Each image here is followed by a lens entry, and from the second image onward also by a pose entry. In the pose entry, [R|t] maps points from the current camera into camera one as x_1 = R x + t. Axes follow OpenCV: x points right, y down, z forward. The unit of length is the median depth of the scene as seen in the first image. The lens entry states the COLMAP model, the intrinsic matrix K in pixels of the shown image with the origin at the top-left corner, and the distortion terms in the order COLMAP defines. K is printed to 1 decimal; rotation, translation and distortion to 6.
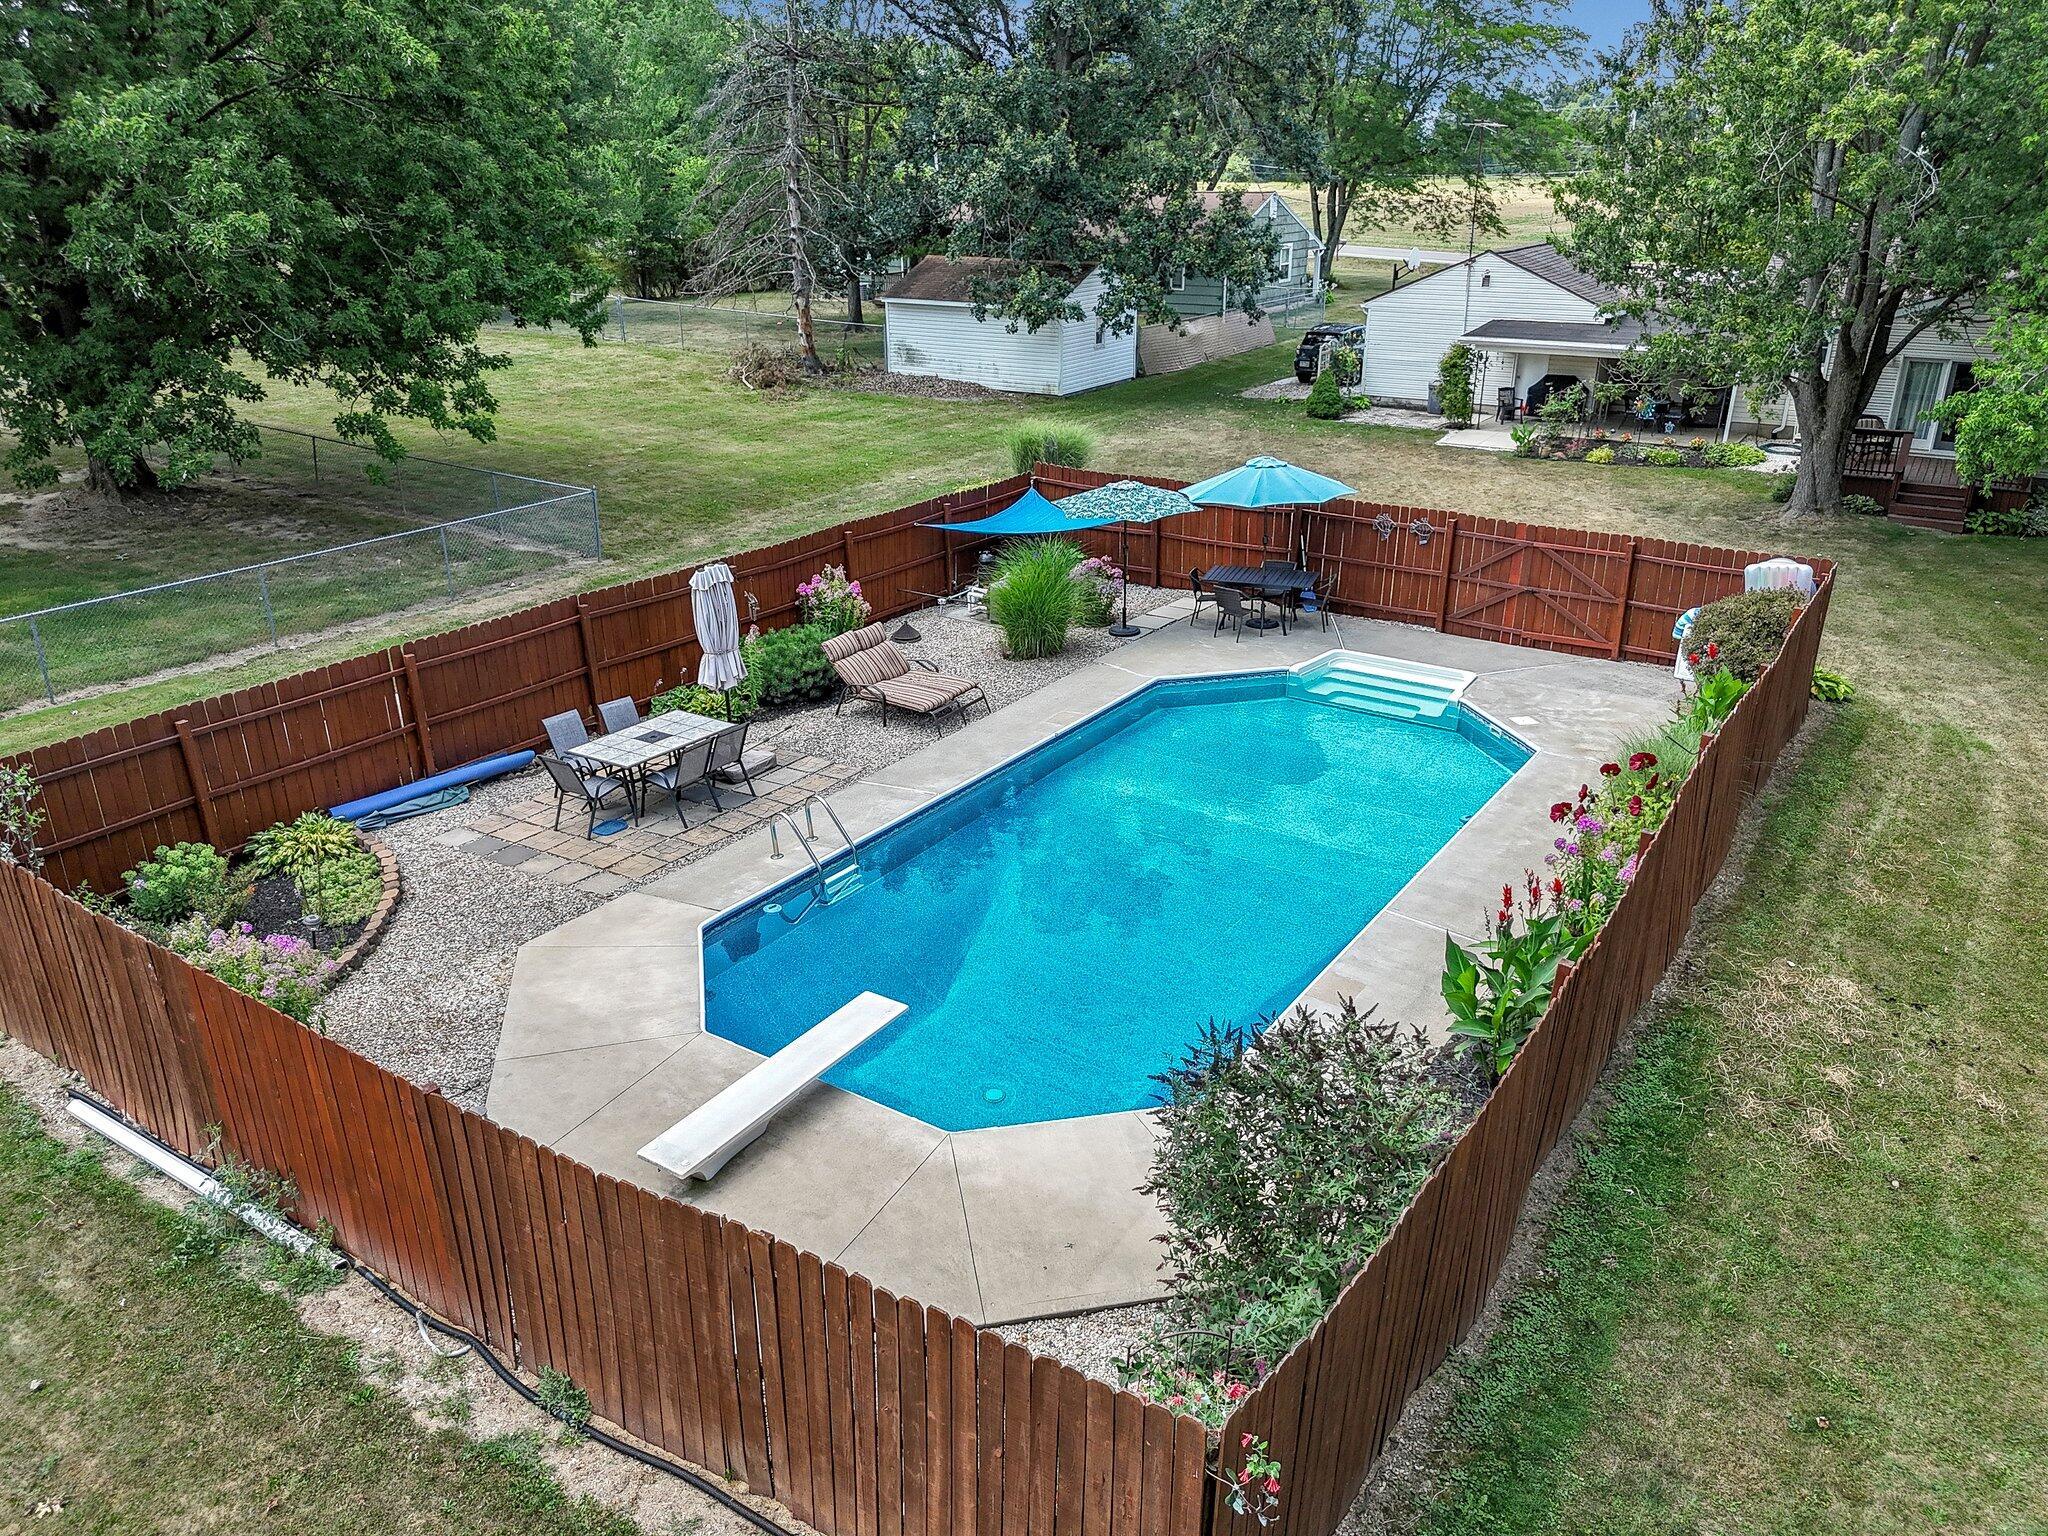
lens RADIAL K [[1534.2, 0, 1024.0], [0, 1534.2, 768.0], [0, 0, 1]] dist [0.085544, -0.084719]
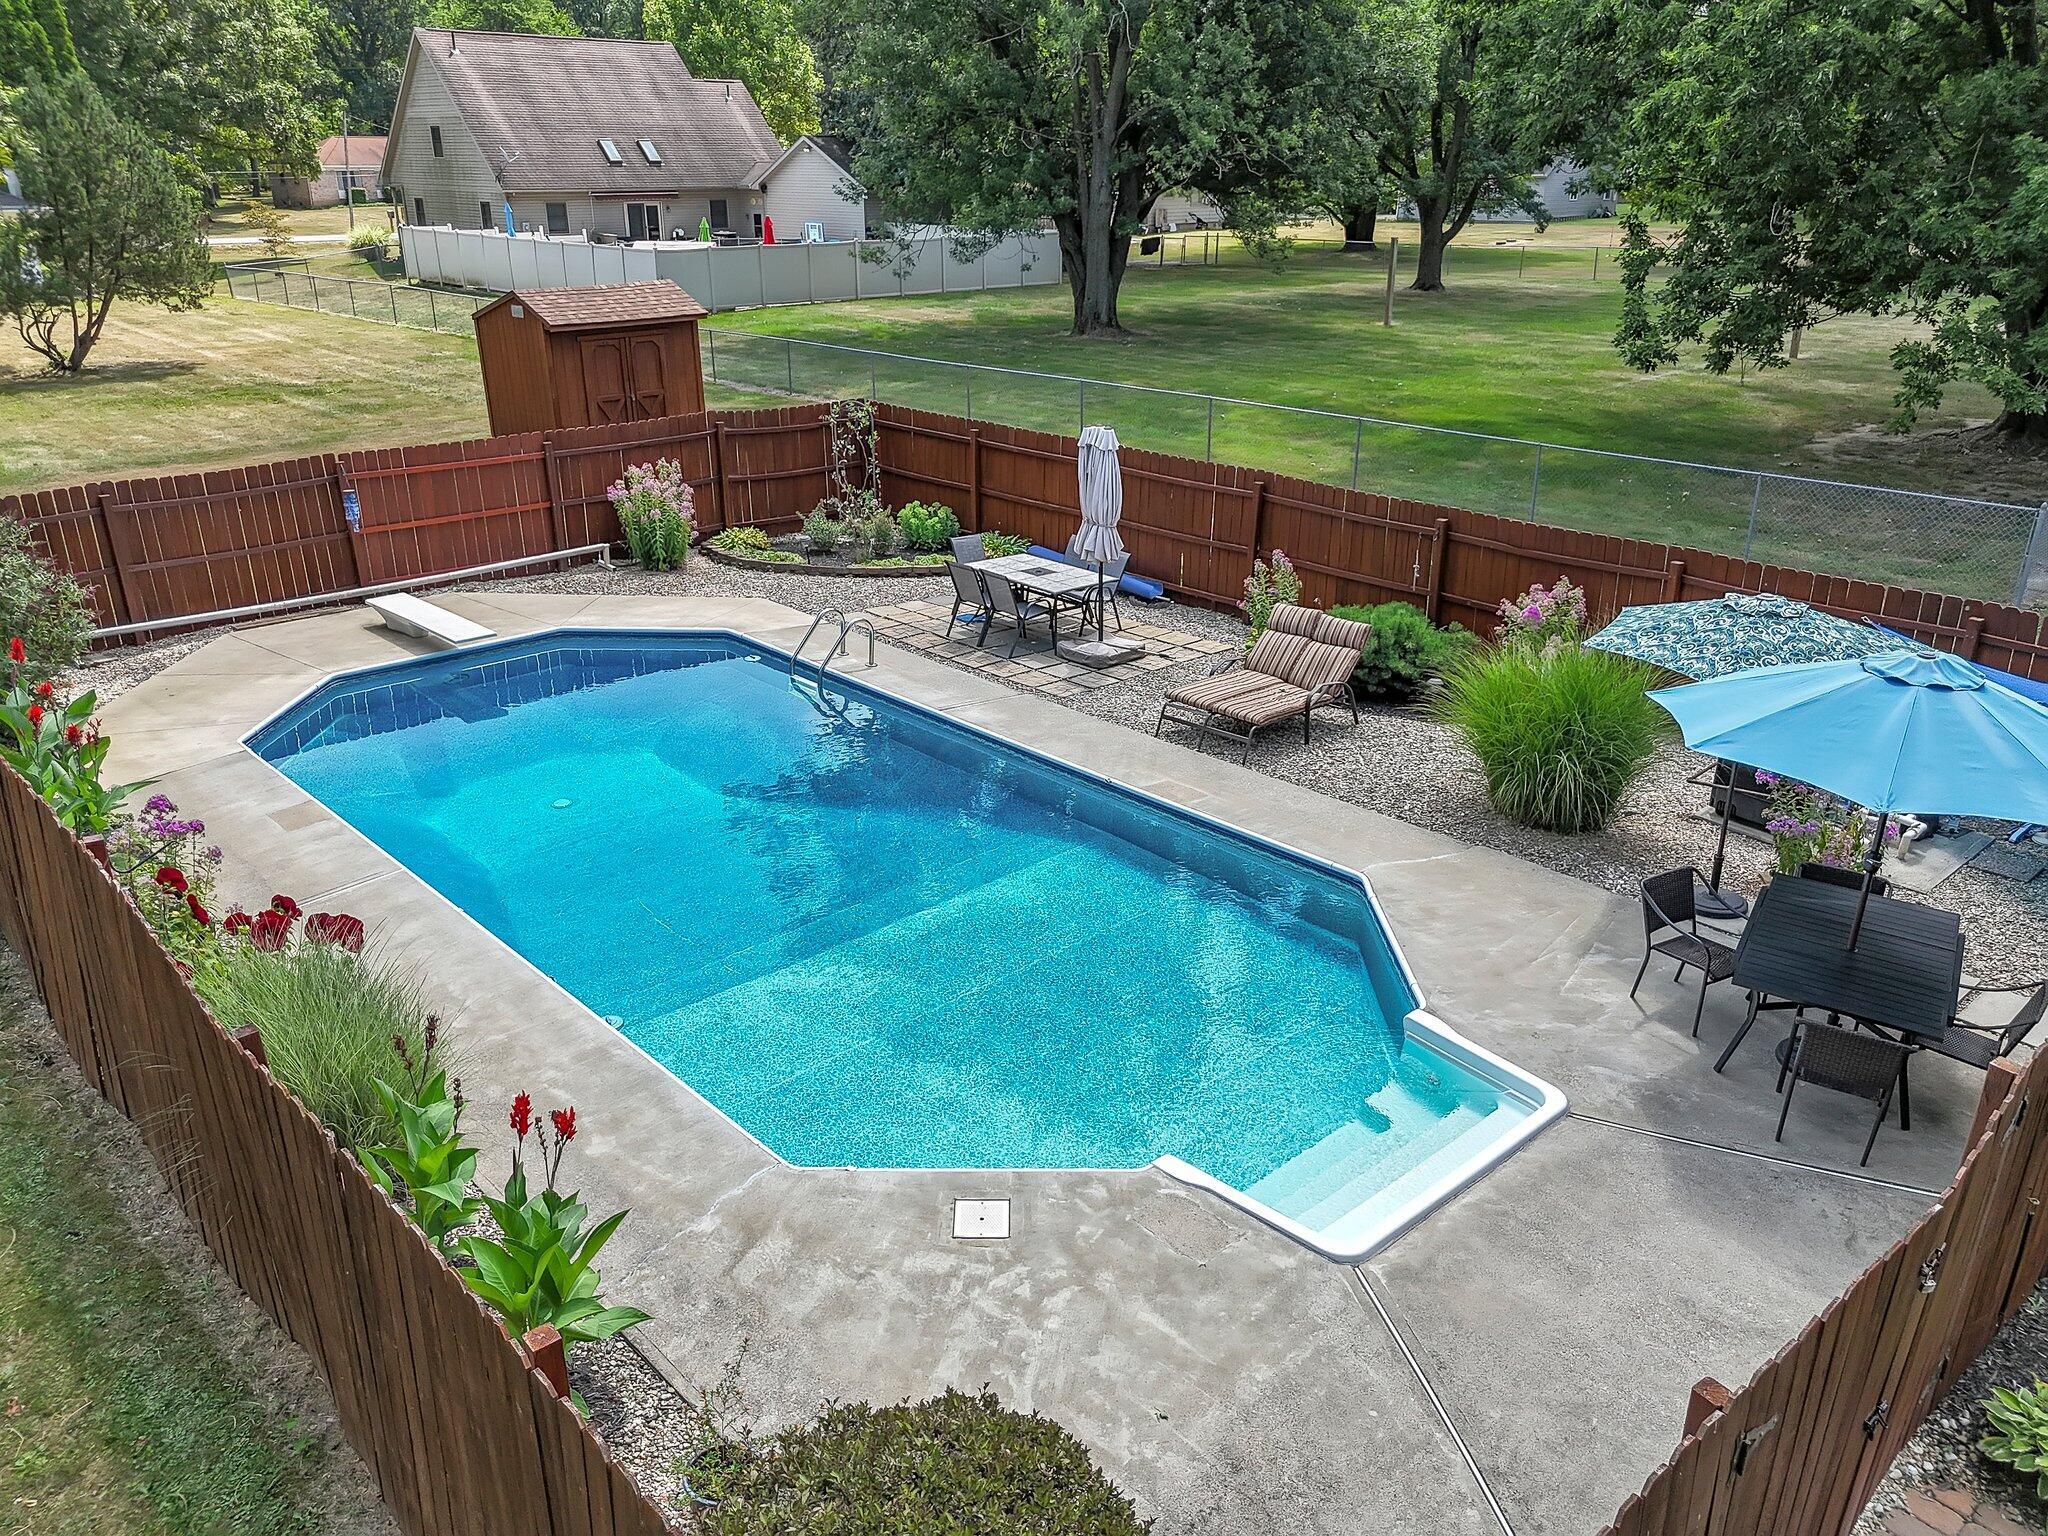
lens RADIAL K [[1534.2, 0, 1024.0], [0, 1534.2, 768.0], [0, 0, 1]] dist [0.085544, -0.084719]
pose [[-0.244874, 0.358729, -0.900750, 0.728870], [-0.357551, 0.830141, 0.427811, -0.345180], [0.901218, 0.426824, -0.075016, 1.129725]]
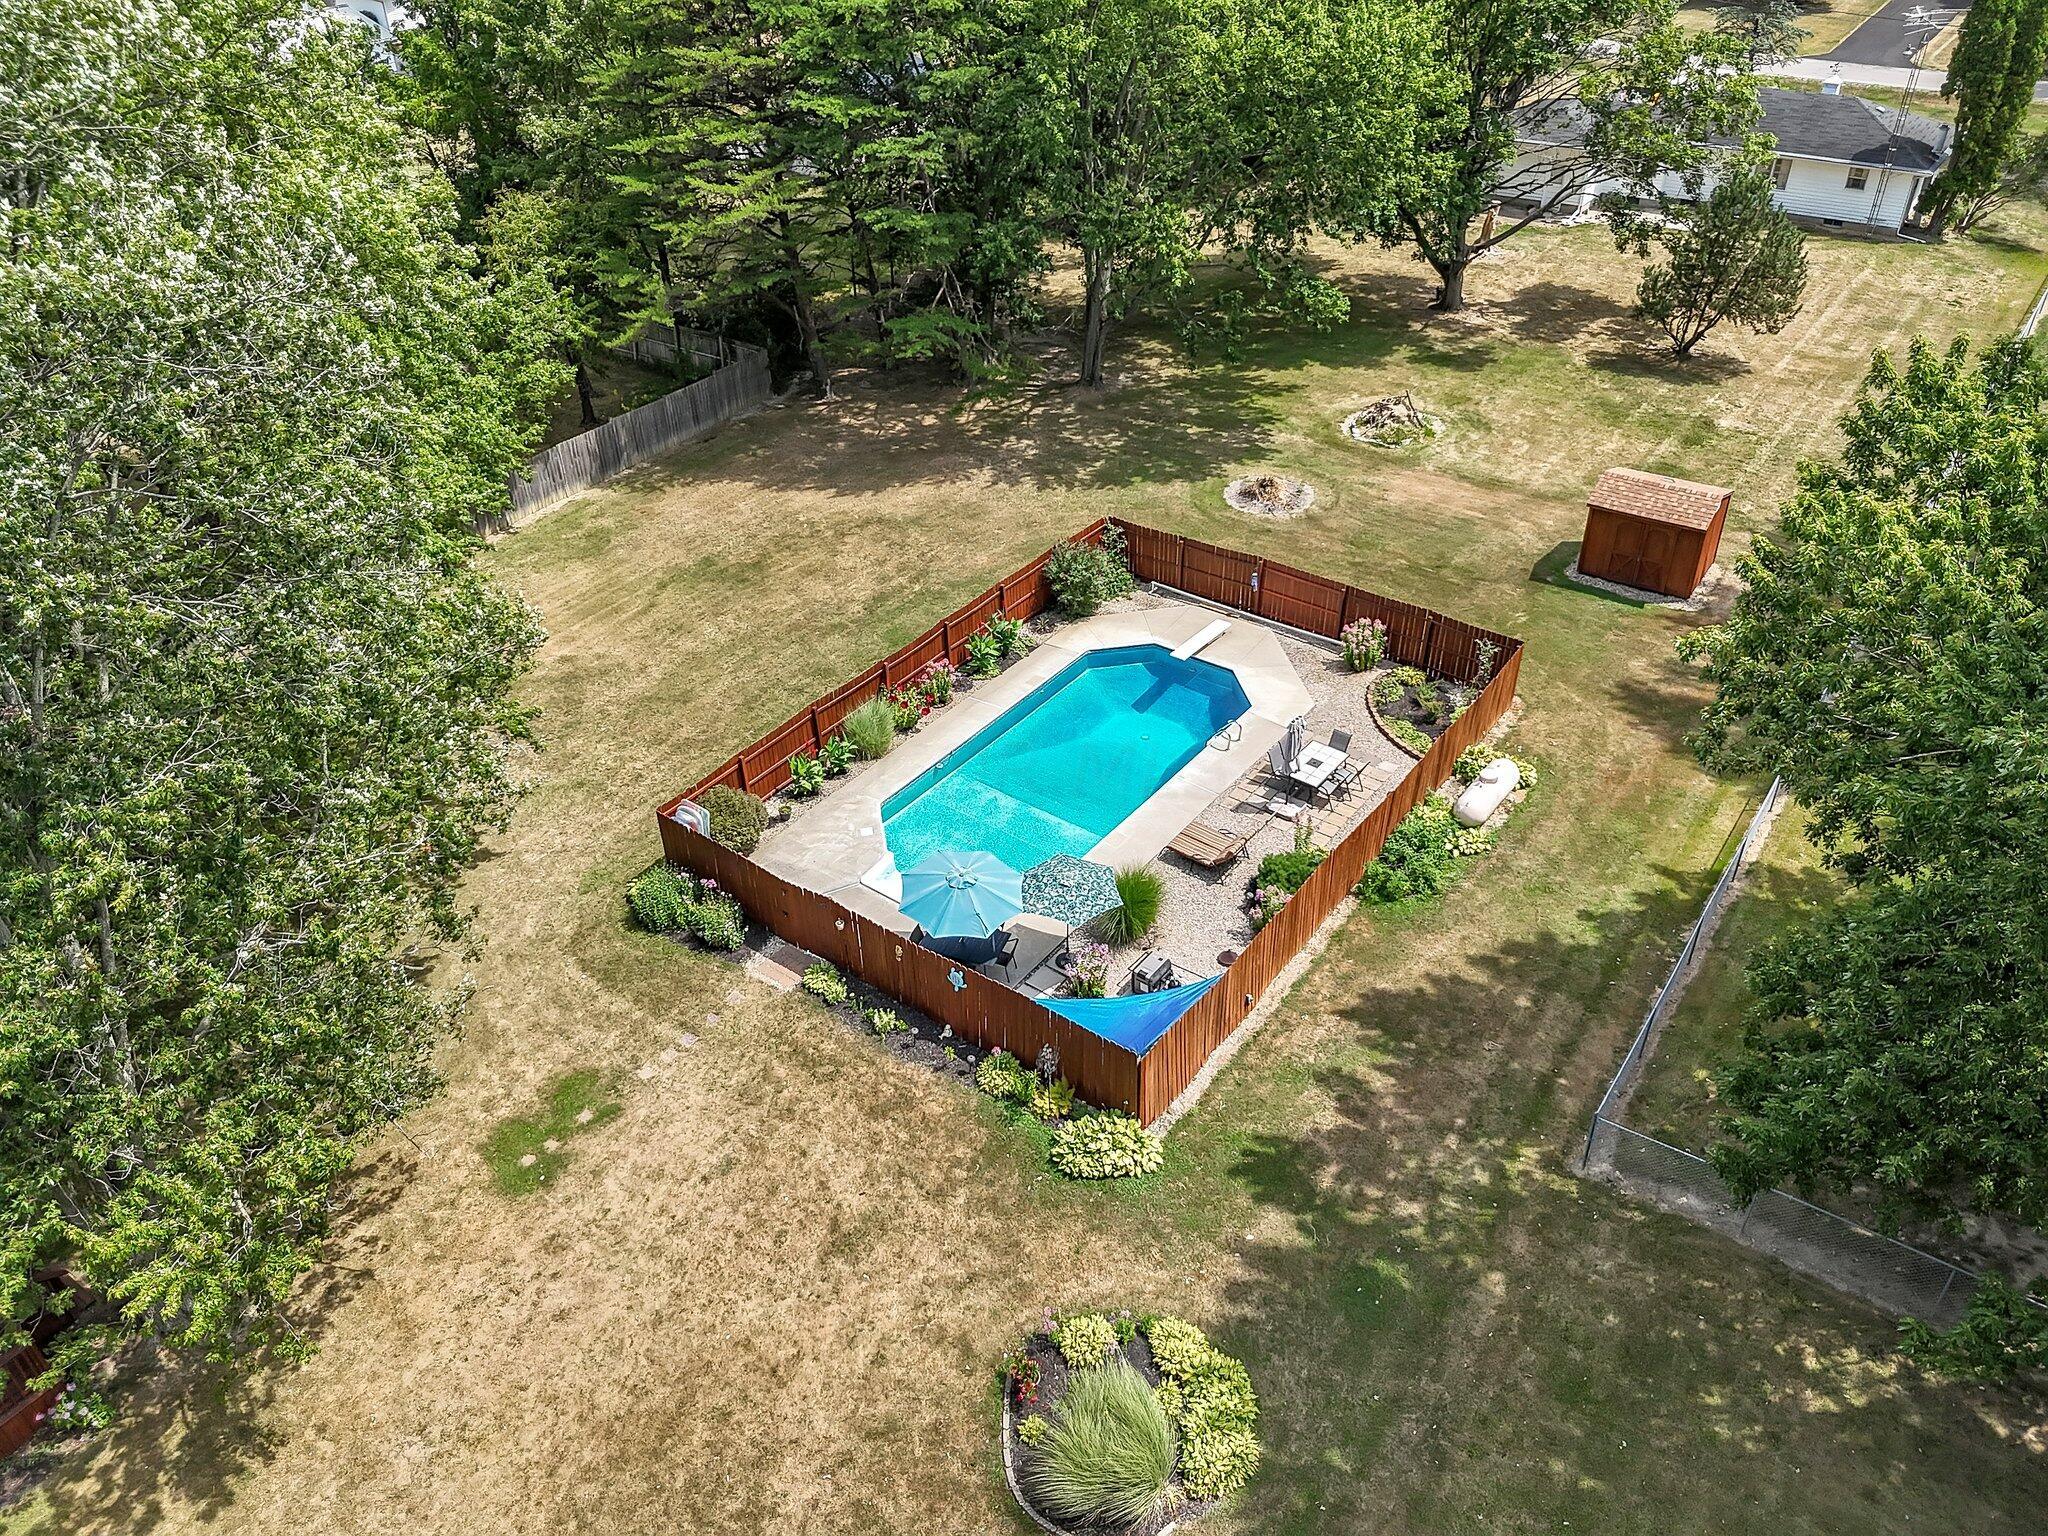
lens RADIAL K [[1534.2, 0, 1024.0], [0, 1534.2, 768.0], [0, 0, 1]] dist [0.085544, -0.084719]
pose [[-0.998394, -0.023737, 0.051431, 0.051798], [0.030445, 0.540801, 0.840599, -1.812126], [-0.047767, 0.840815, -0.539211, 2.171213]]
